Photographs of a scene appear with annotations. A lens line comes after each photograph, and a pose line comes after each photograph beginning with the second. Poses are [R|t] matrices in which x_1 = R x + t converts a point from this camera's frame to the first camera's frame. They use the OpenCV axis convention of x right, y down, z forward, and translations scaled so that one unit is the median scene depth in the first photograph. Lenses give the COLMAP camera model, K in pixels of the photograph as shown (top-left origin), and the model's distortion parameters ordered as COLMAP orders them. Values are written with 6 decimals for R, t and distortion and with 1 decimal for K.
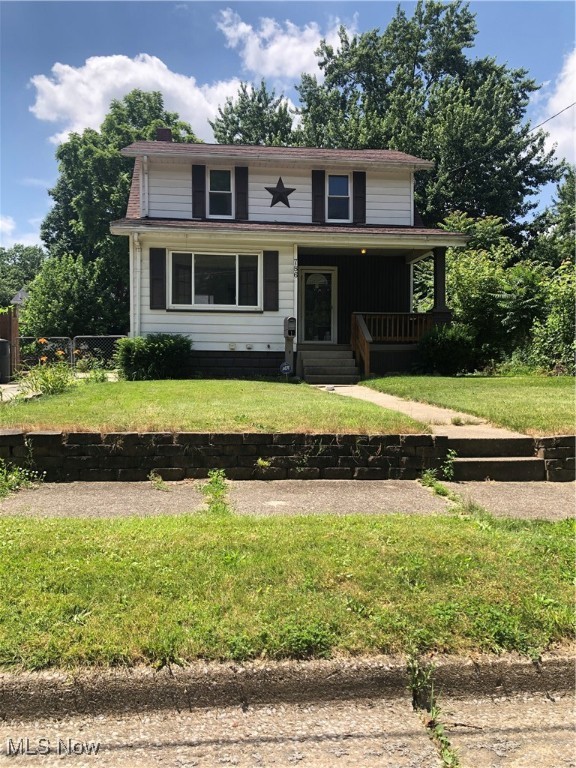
lens RADIAL K [[635.8, 0, 288.0], [0, 635.8, 384.0], [0, 0, 1]] dist [-0.043942, 0.003154]
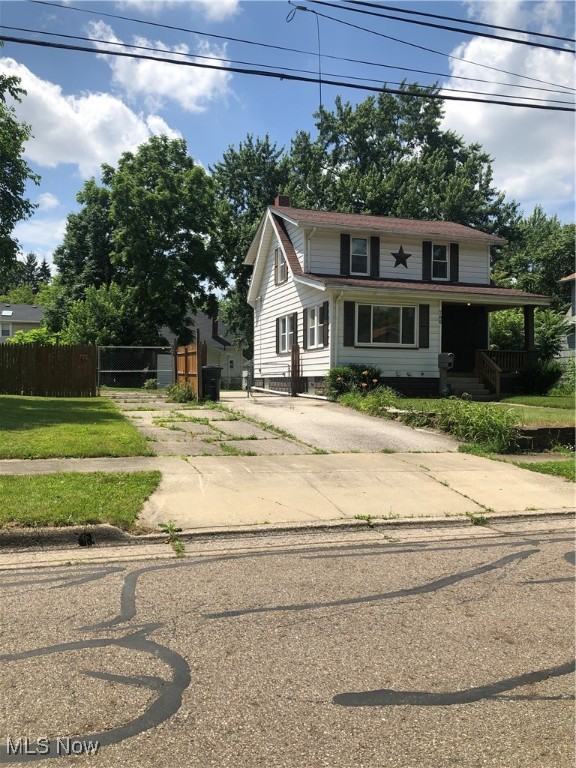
lens RADIAL K [[631.1, 0, 288.0], [0, 631.1, 384.0], [0, 0, 1]] dist [-0.000887, -0.128583]
pose [[0.972975, -0.009355, 0.230722, -0.553932], [0.013608, 0.999765, -0.016852, -0.014952], [-0.230510, 0.019536, 0.972874, -0.234584]]
